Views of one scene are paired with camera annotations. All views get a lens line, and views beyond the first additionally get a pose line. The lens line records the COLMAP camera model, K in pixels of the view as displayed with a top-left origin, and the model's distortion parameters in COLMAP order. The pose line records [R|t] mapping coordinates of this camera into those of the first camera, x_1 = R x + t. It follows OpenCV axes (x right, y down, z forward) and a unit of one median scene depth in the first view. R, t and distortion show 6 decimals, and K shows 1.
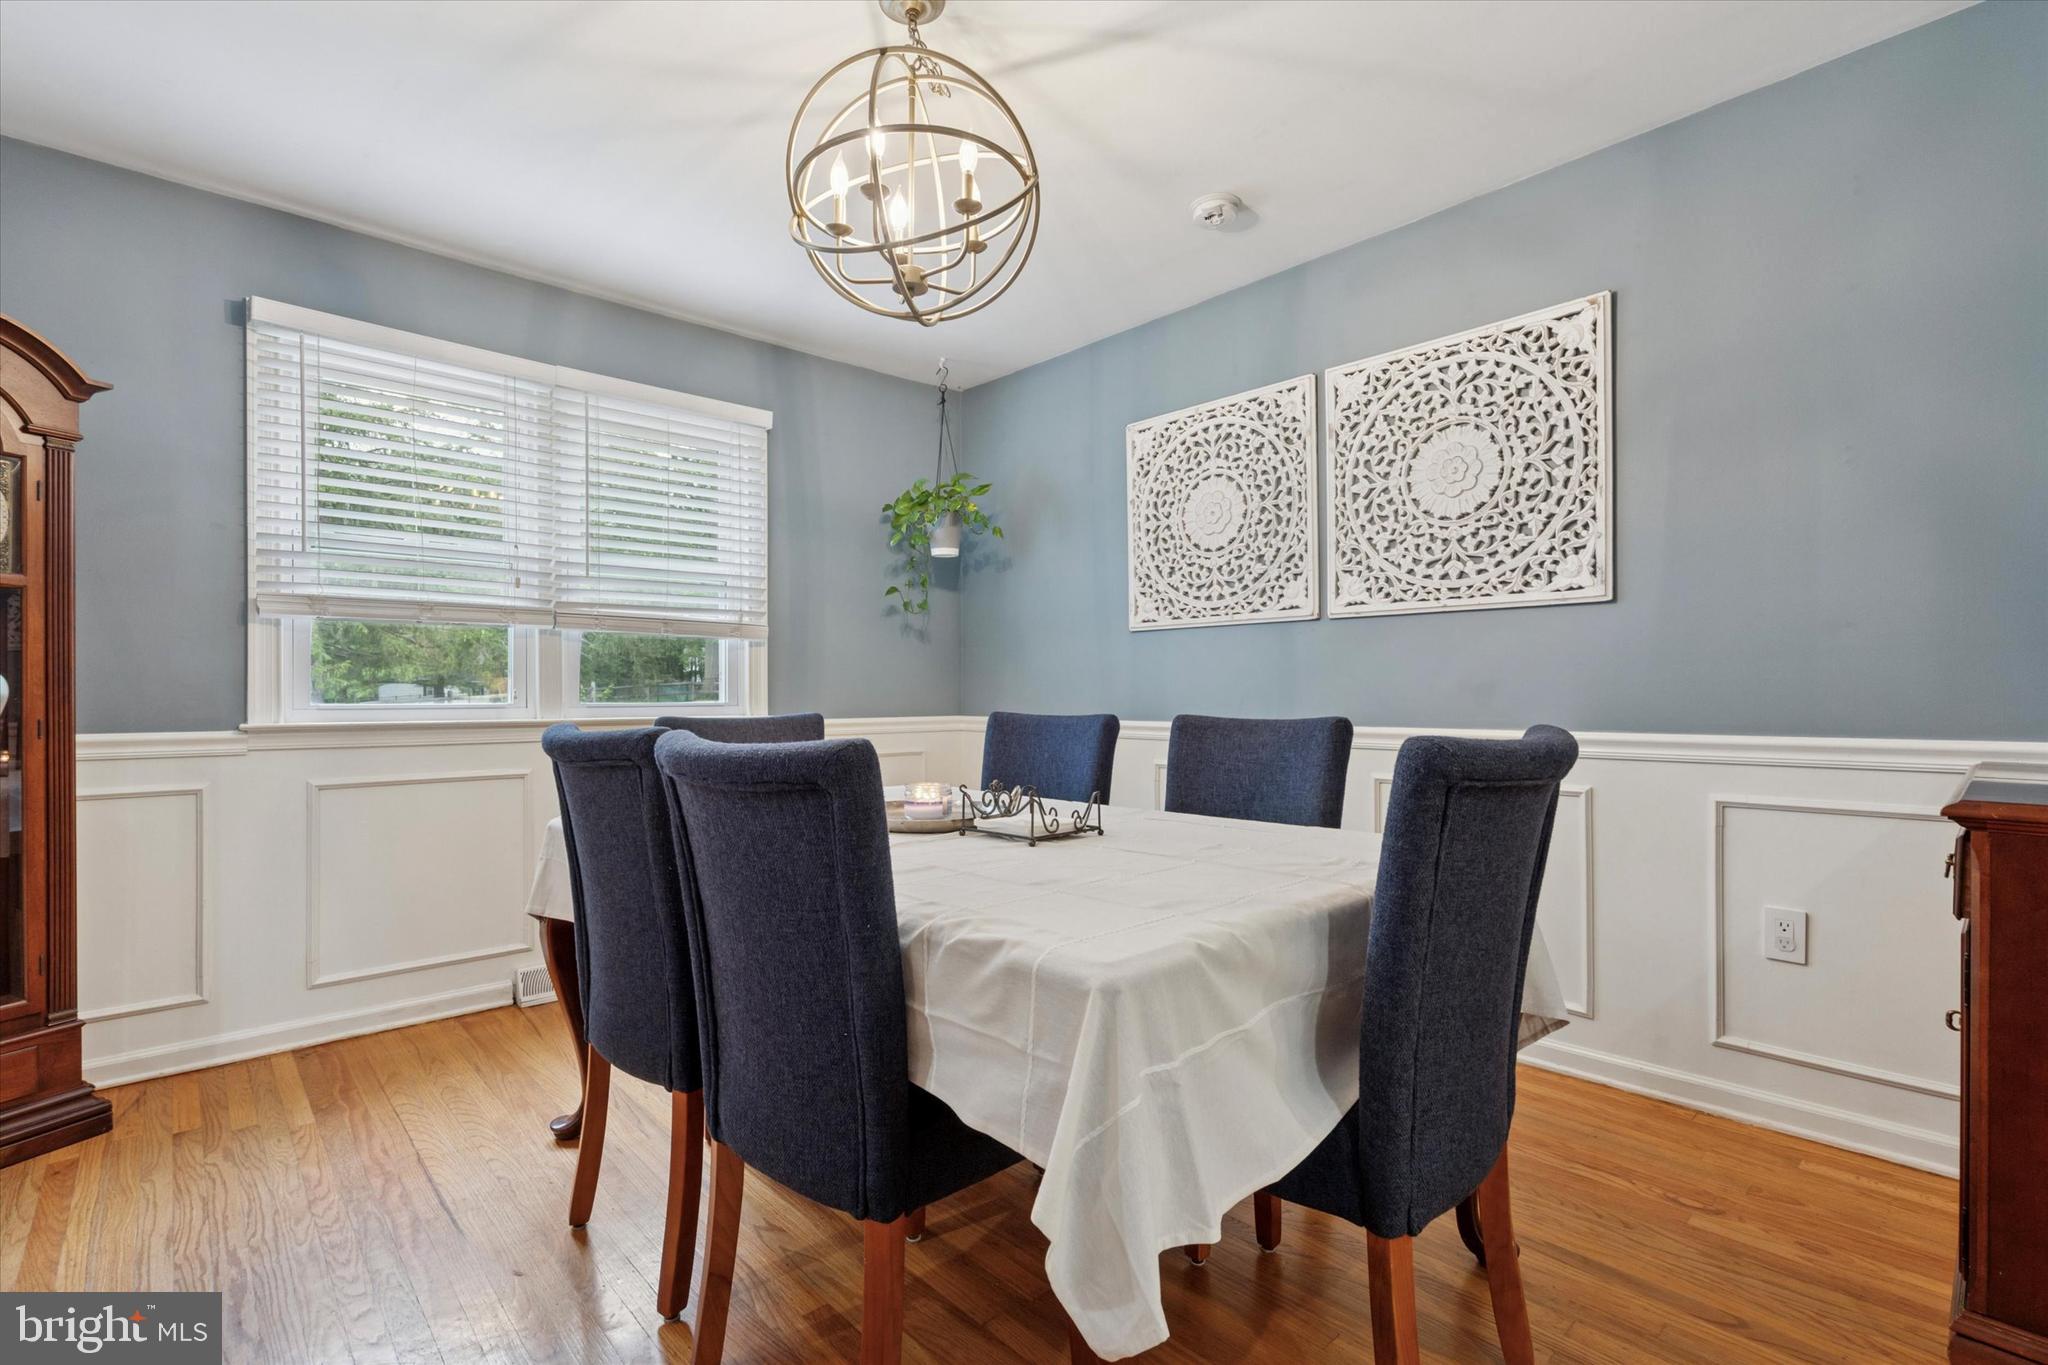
lens RADIAL K [[936.4, 0, 1008.5], [0, 936.4, 689.3], [0, 0, 1]] dist [-0.003460, 0.000591]
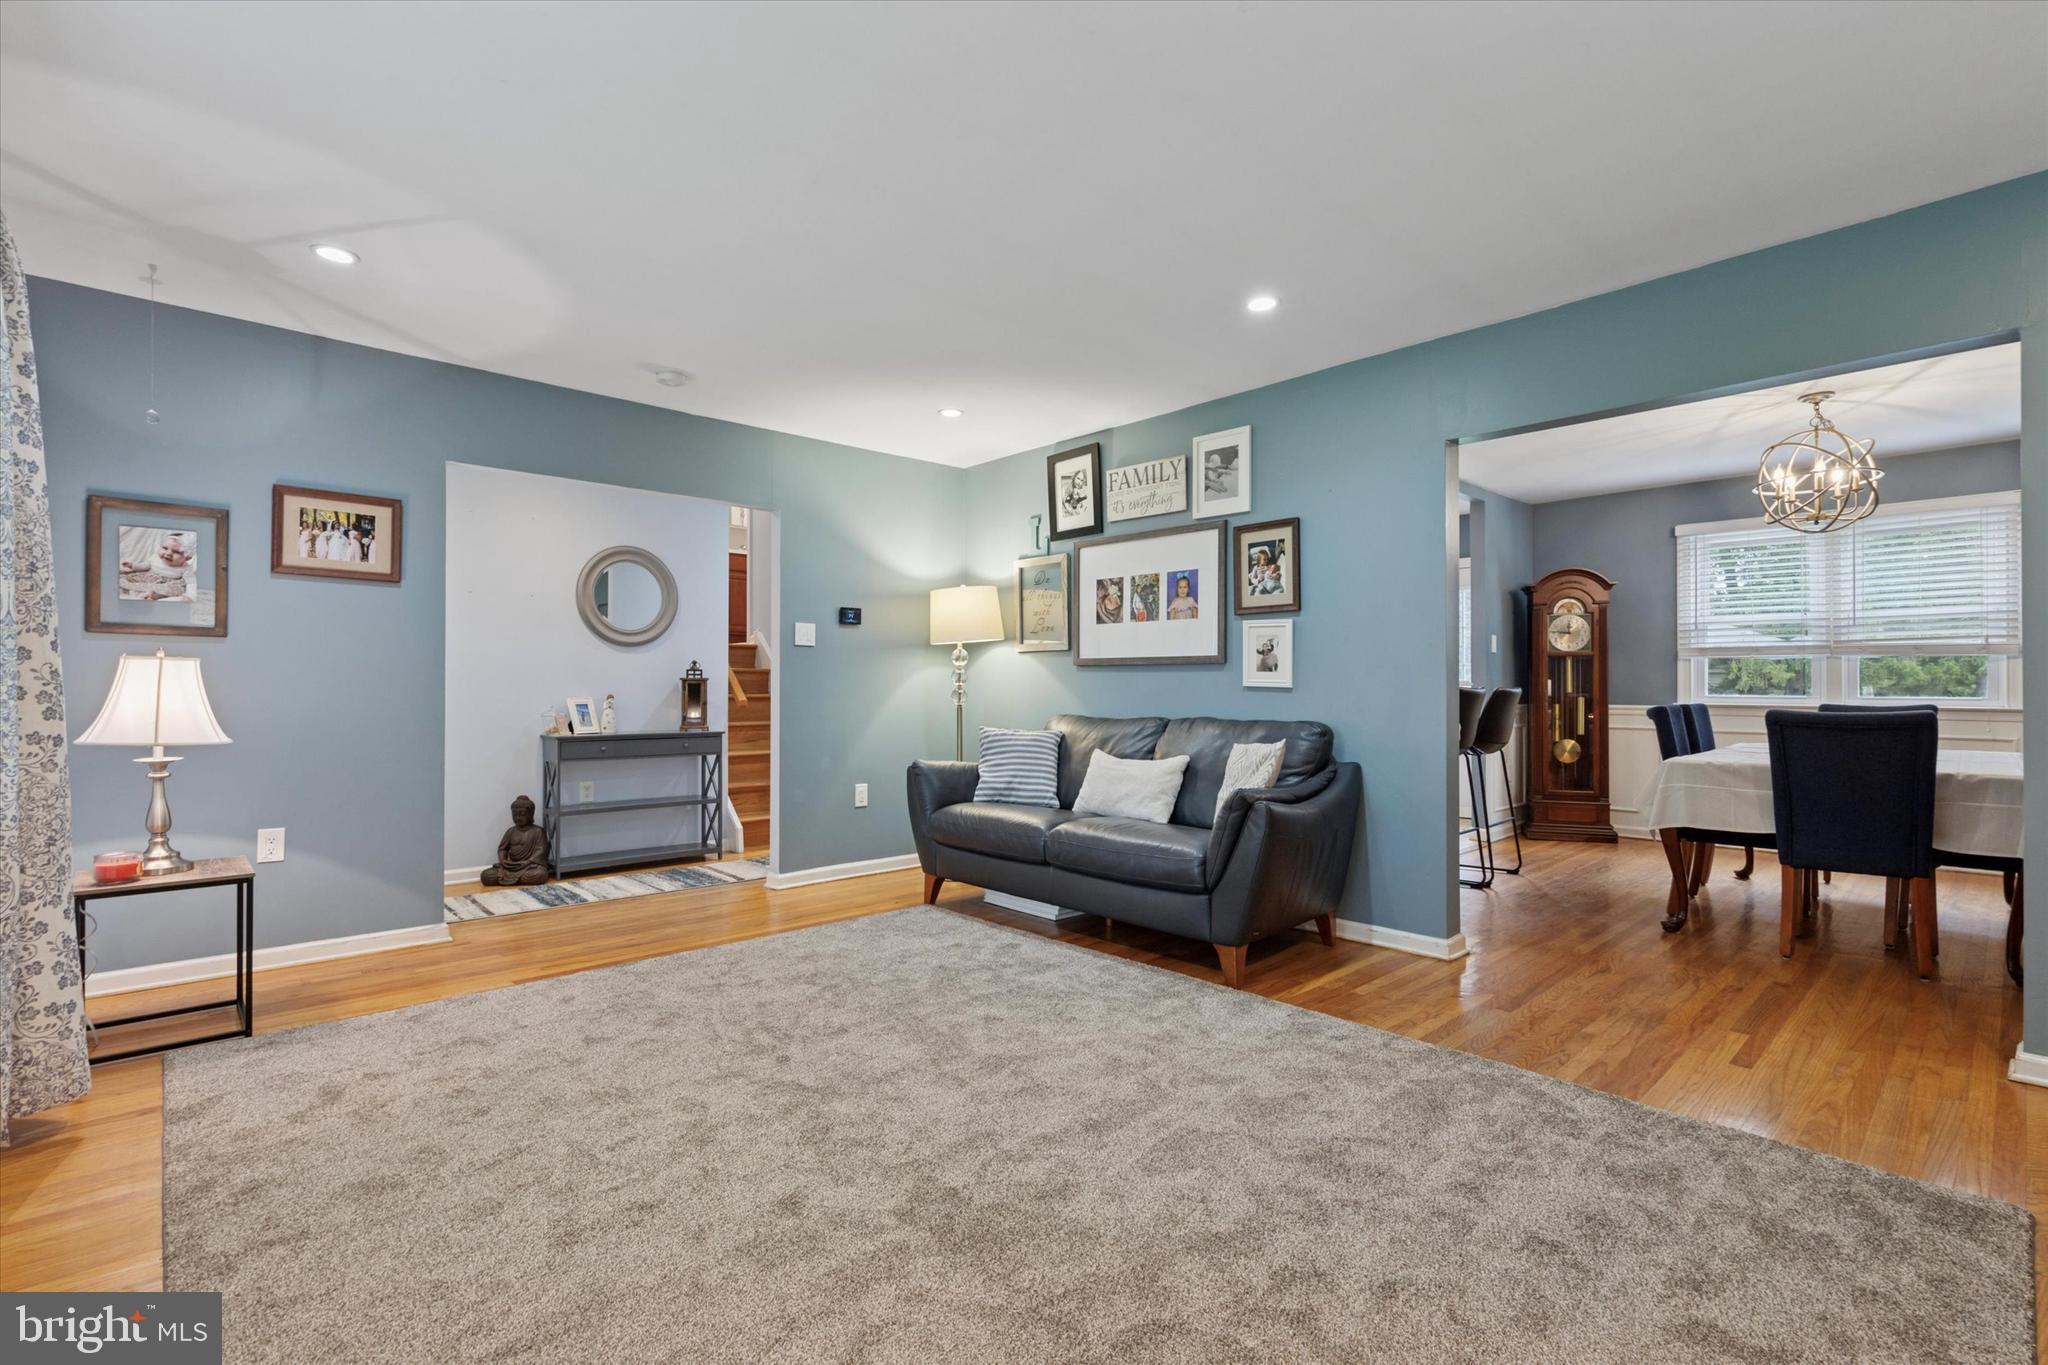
lens RADIAL K [[926.3, 0, 1014.5], [0, 926.3, 676.6], [0, 0, 1]] dist [-0.000505, 0.000132]
pose [[0.010406, -0.006792, -0.999923, 1.357119], [-0.001726, 0.999975, -0.006810, -0.013070], [0.999944, 0.001797, 0.010394, -0.634689]]
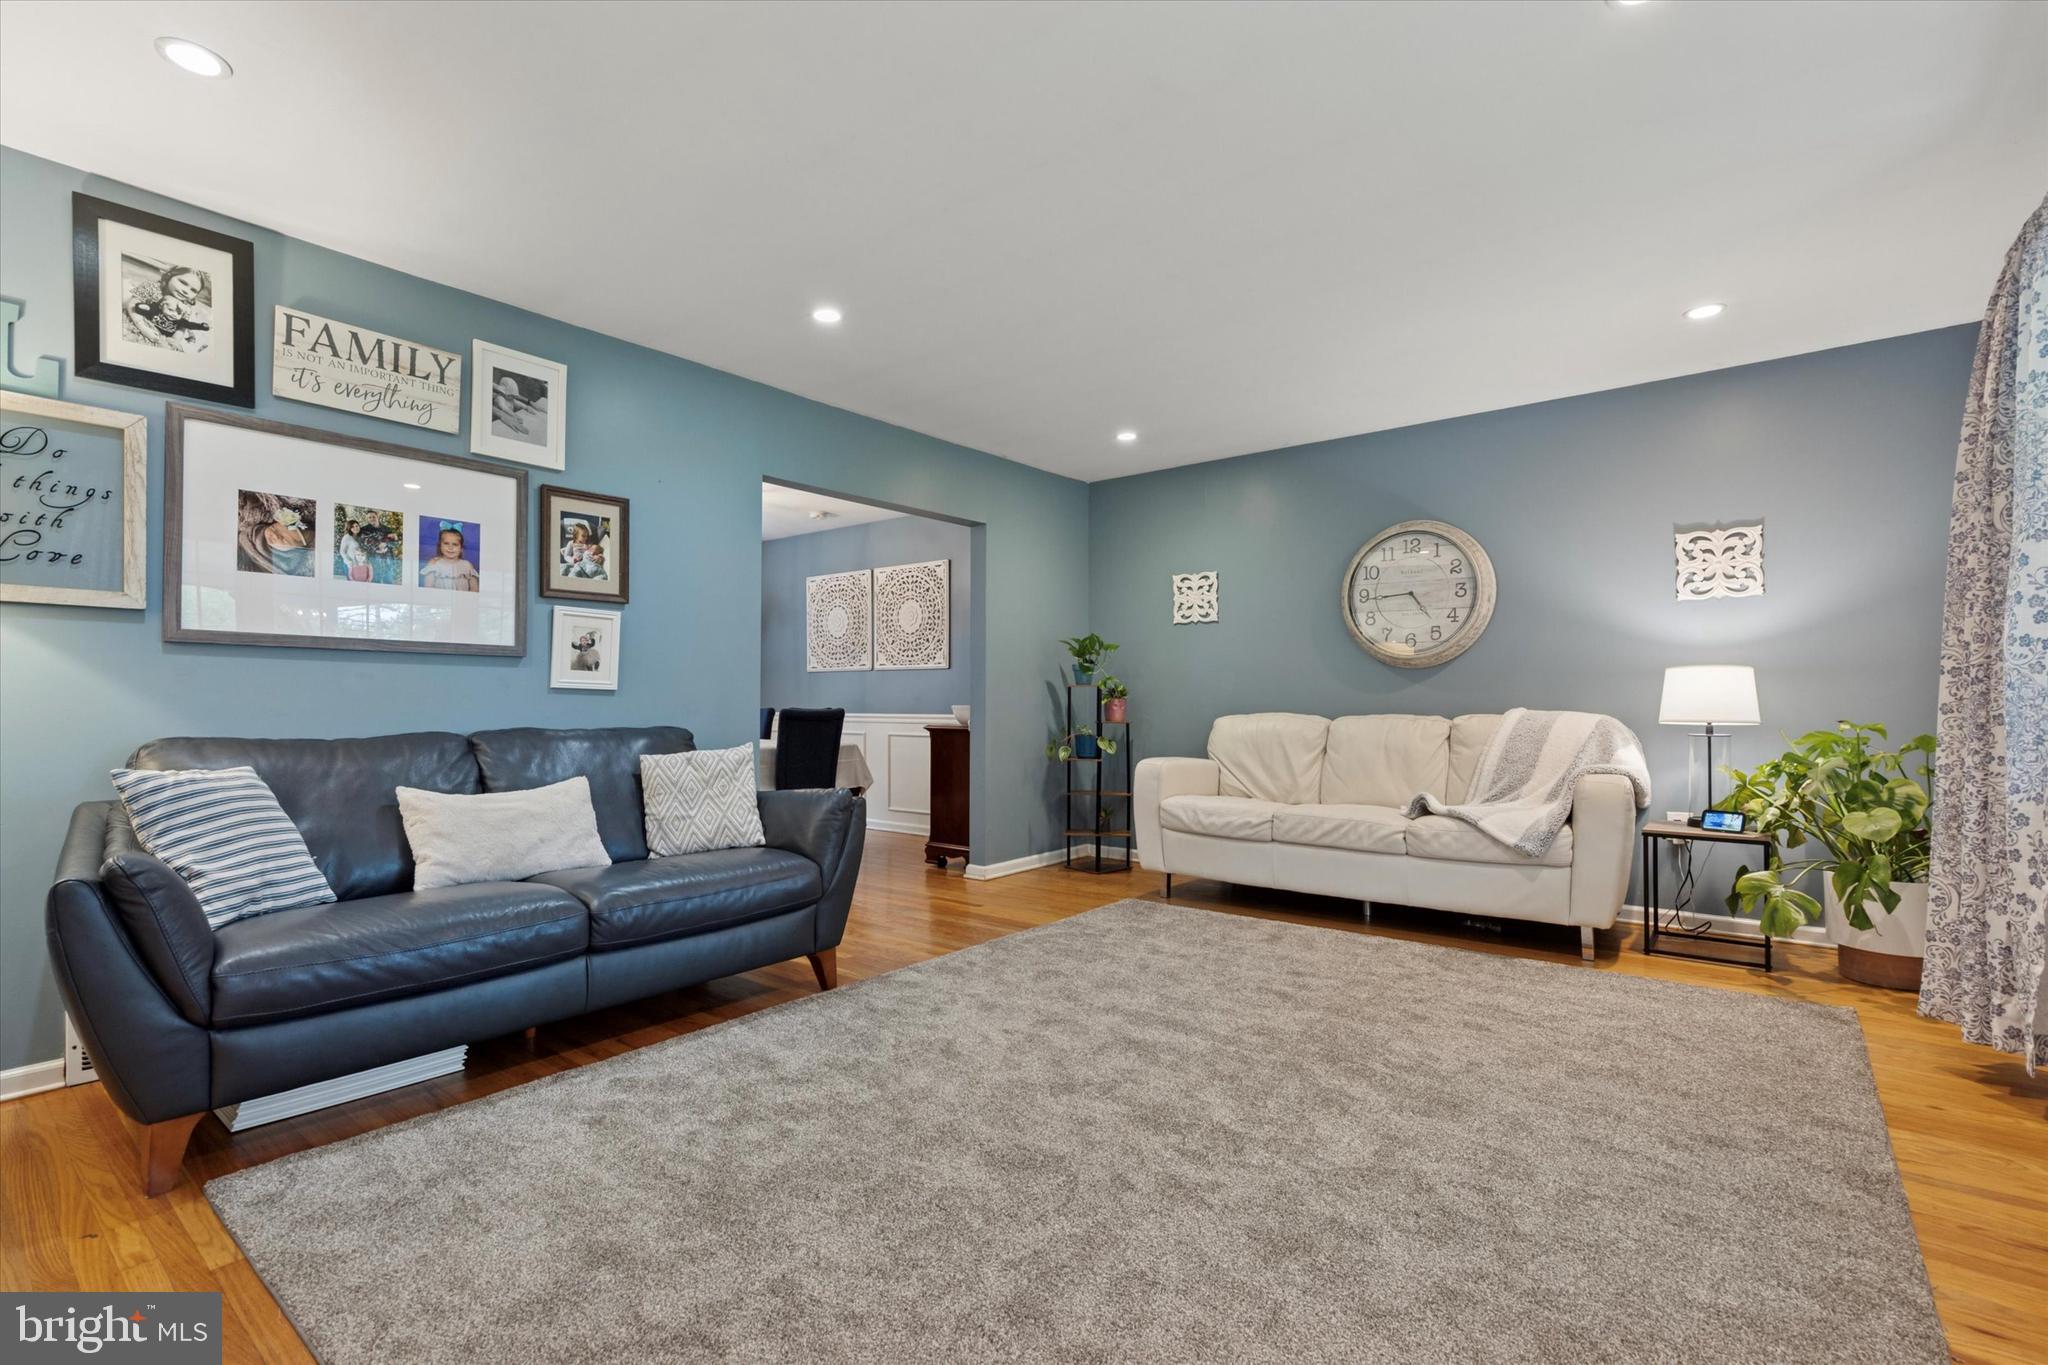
lens RADIAL K [[936.4, 0, 1008.5], [0, 936.4, 689.3], [0, 0, 1]] dist [-0.003460, 0.000591]
pose [[0.988502, 0.009000, 0.150939, 0.319686], [-0.007047, 0.999884, -0.013474, 0.004982], [-0.151043, 0.012256, 0.988451, -1.482342]]
